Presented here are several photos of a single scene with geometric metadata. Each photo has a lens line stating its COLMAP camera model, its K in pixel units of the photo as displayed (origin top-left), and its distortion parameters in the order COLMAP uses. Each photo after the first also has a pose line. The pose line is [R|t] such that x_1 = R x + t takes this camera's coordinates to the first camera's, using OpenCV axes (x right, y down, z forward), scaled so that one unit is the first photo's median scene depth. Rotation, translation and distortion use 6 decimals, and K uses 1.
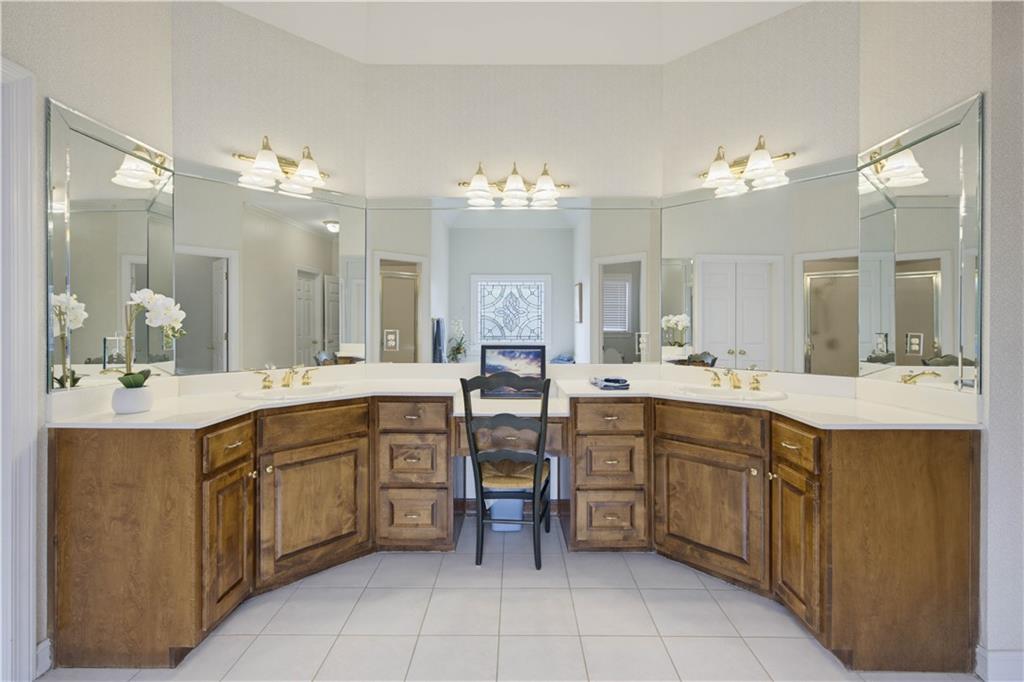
lens RADIAL K [[443.2, 0, 512.0], [0, 443.2, 341.0], [0, 0, 1]] dist [-0.000998, -0.000351]
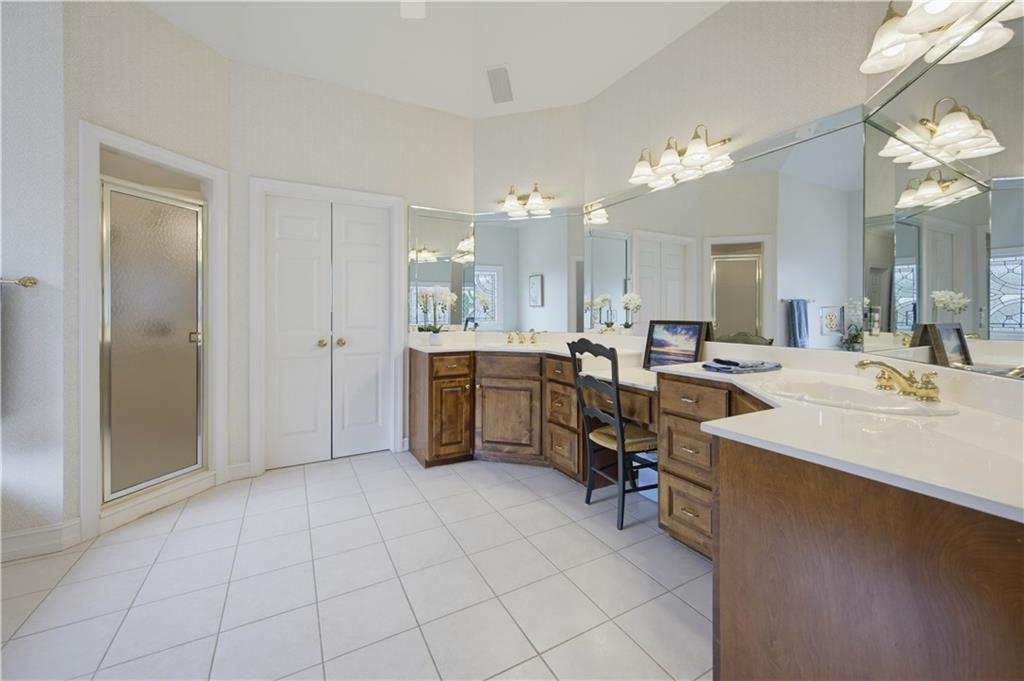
lens RADIAL K [[401.5, 0, 512.5], [0, 401.5, 330.2], [0, 0, 1]] dist [0.001742, 0.000055]
pose [[0.495374, 0.037651, -0.867864, 0.733391], [-0.032446, 0.999165, 0.024827, 0.024902], [0.868074, 0.015860, 0.496182, 0.290613]]
